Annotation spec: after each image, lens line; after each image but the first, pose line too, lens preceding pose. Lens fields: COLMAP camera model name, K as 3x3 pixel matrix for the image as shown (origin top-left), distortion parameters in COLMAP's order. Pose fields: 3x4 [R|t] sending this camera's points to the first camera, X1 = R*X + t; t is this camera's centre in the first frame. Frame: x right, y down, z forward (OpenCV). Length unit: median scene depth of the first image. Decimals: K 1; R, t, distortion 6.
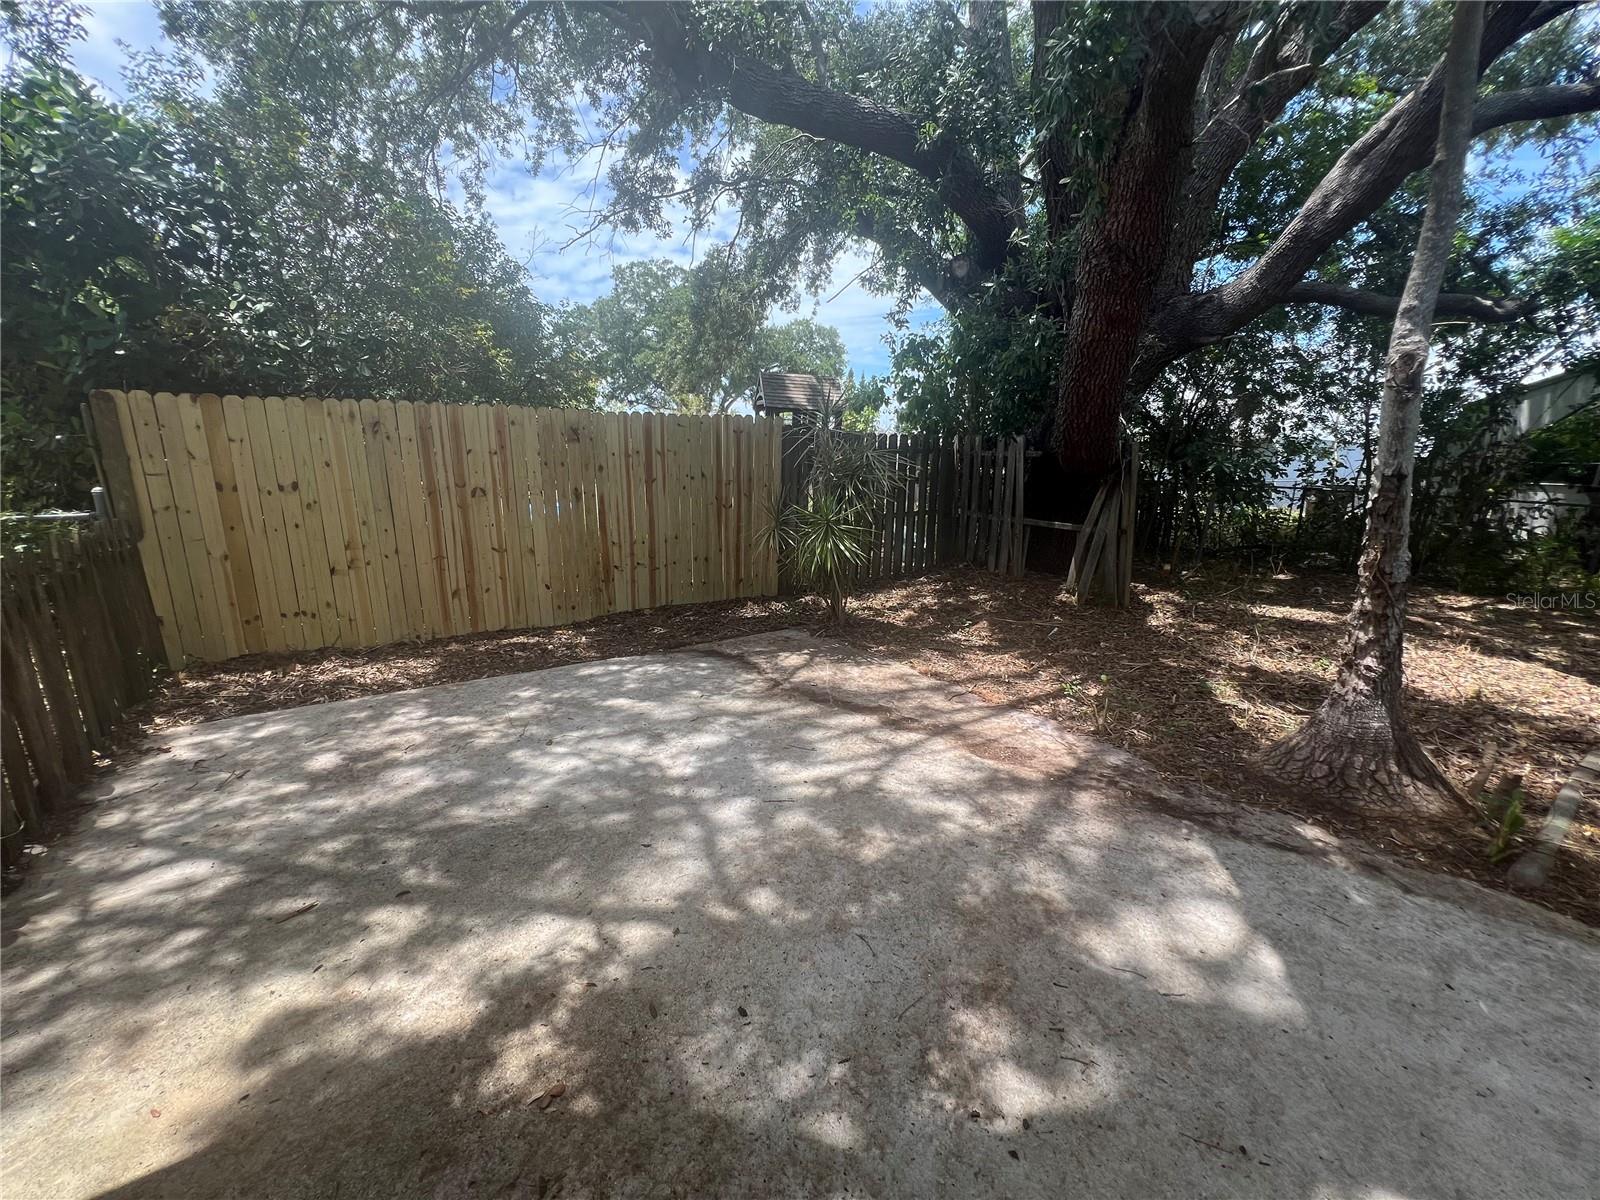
lens RADIAL K [[642.6, 0, 800.2], [0, 642.6, 604.3], [0, 0, 1]] dist [-0.001473, 0.000527]
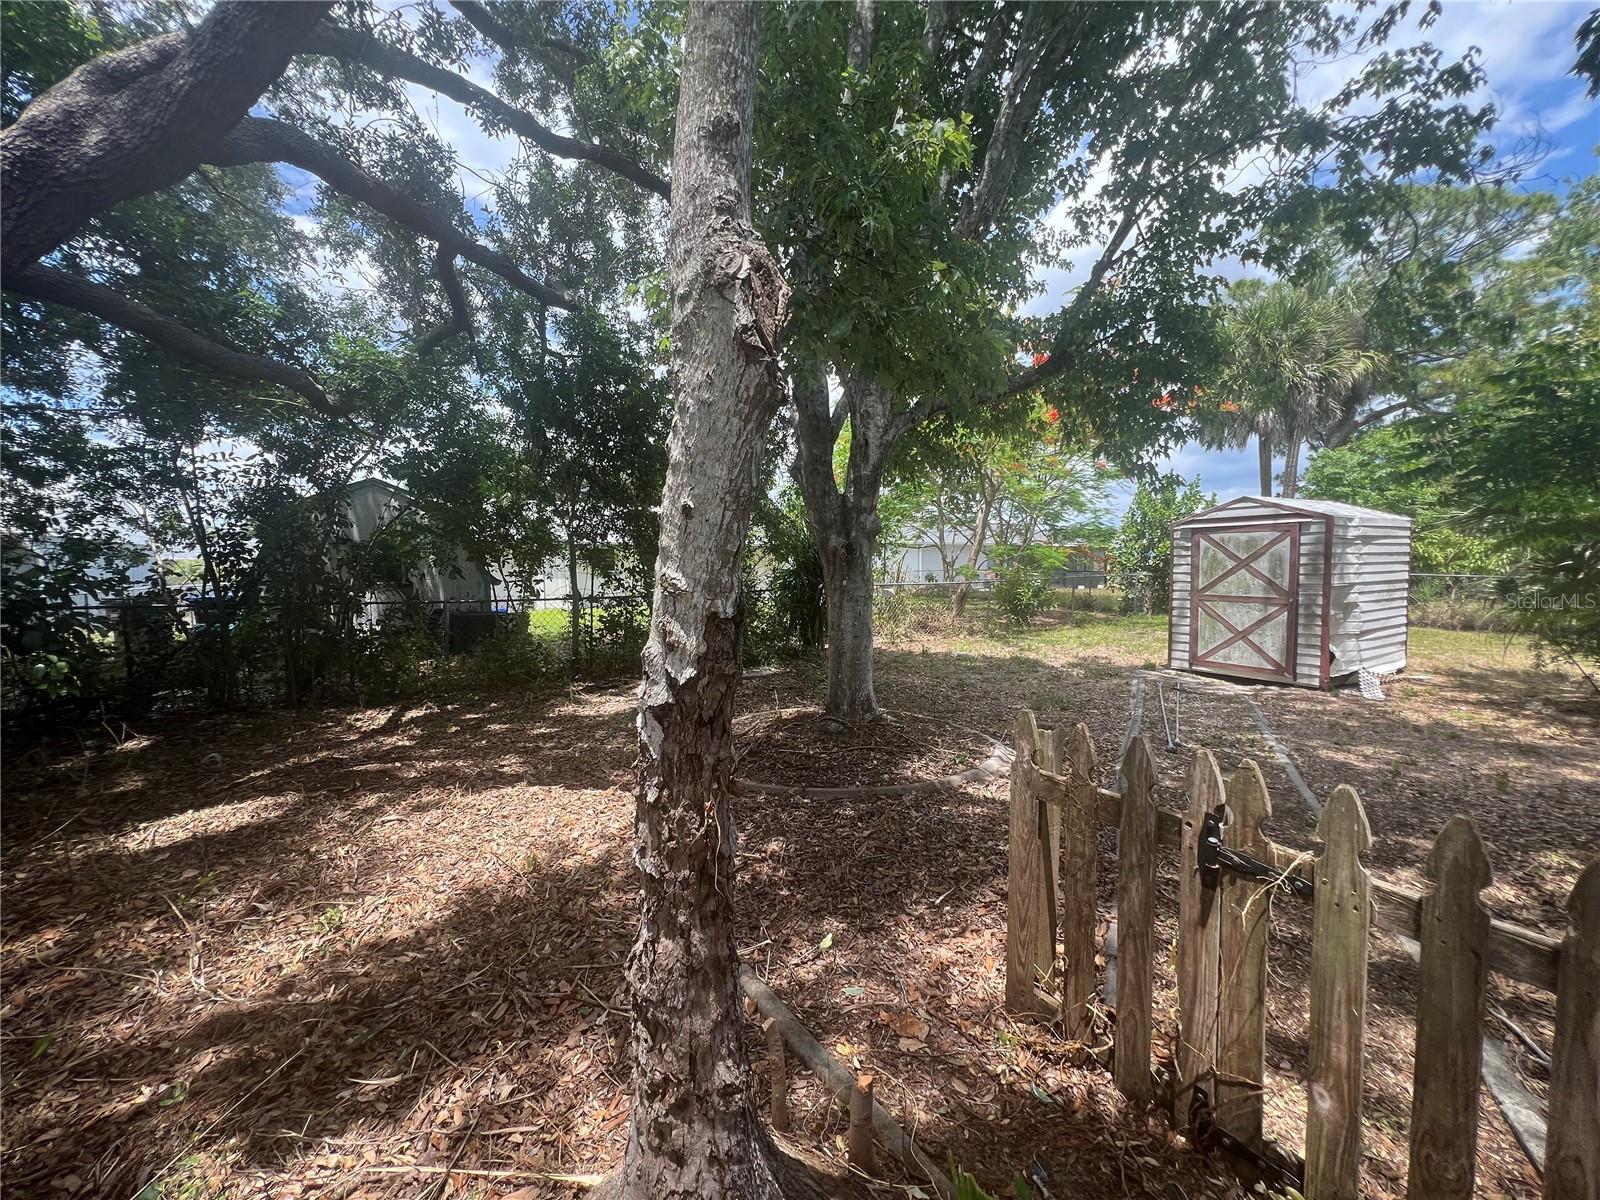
lens RADIAL K [[642.6, 0, 800.2], [0, 642.6, 604.3], [0, 0, 1]] dist [-0.001473, 0.000527]
pose [[0.061478, -0.081199, 0.994800, 0.217370], [0.234148, 0.970045, 0.064708, -0.084917], [-0.970255, 0.228952, 0.078649, 0.357254]]
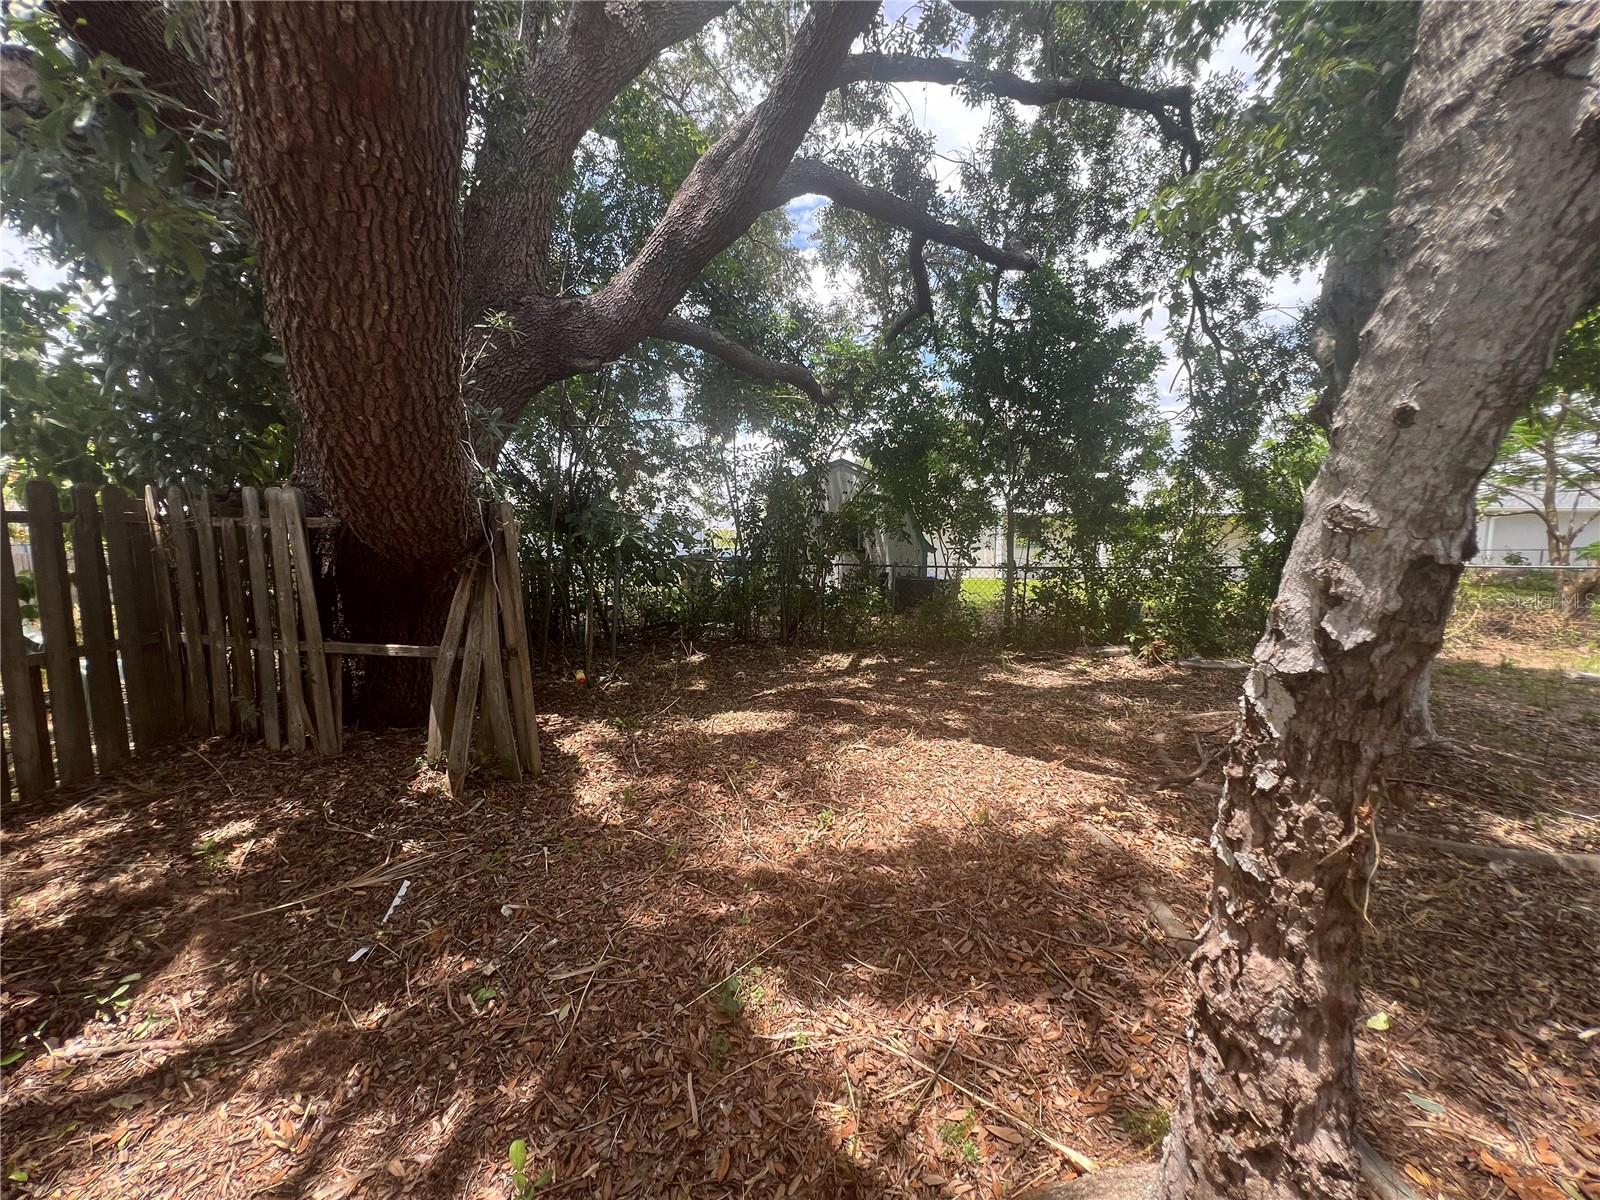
lens RADIAL K [[642.6, 0, 800.2], [0, 642.6, 604.3], [0, 0, 1]] dist [-0.001473, 0.000527]
pose [[0.635127, -0.095649, 0.766462, 0.212691], [0.181841, 0.982929, -0.028019, -0.086238], [-0.750698, 0.157170, 0.641678, 0.396025]]
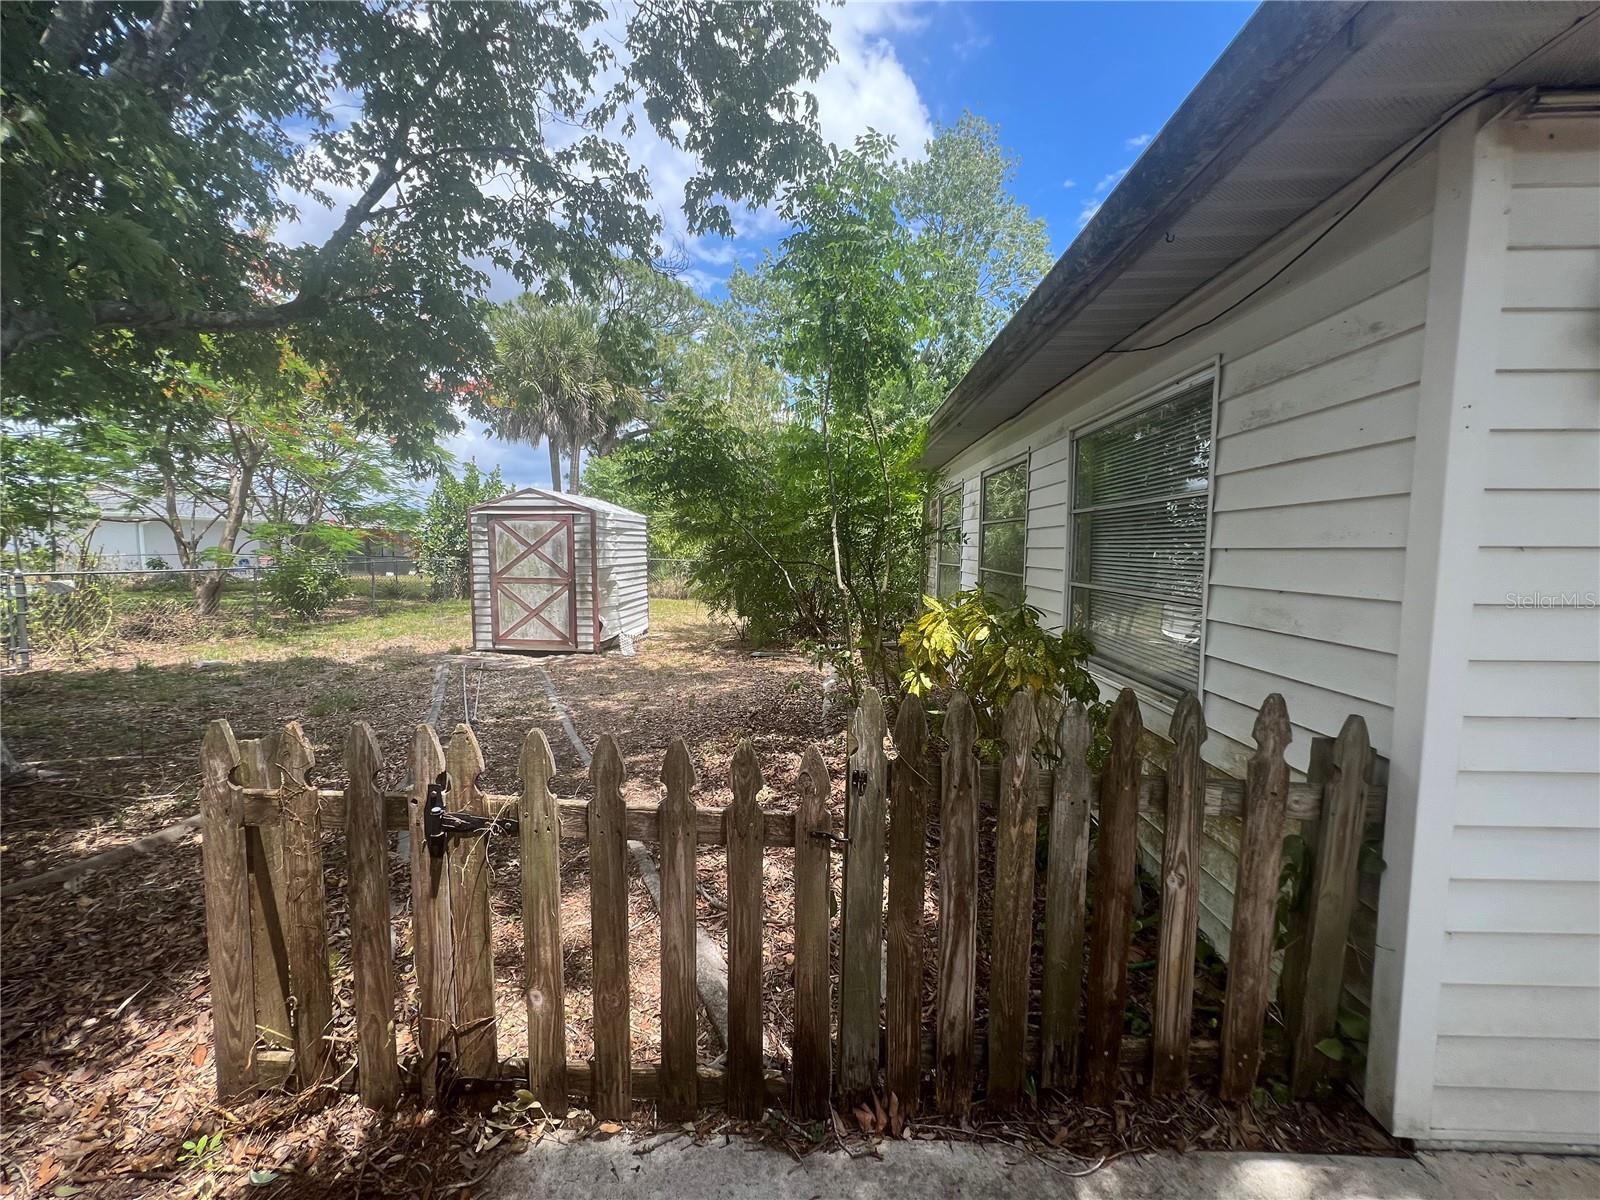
lens RADIAL K [[642.6, 0, 800.2], [0, 642.6, 604.3], [0, 0, 1]] dist [-0.001473, 0.000527]
pose [[-0.790136, -0.075935, 0.608210, 0.206812], [0.116419, 0.955640, 0.270554, -0.072692], [-0.601774, 0.284582, -0.746245, 0.324320]]
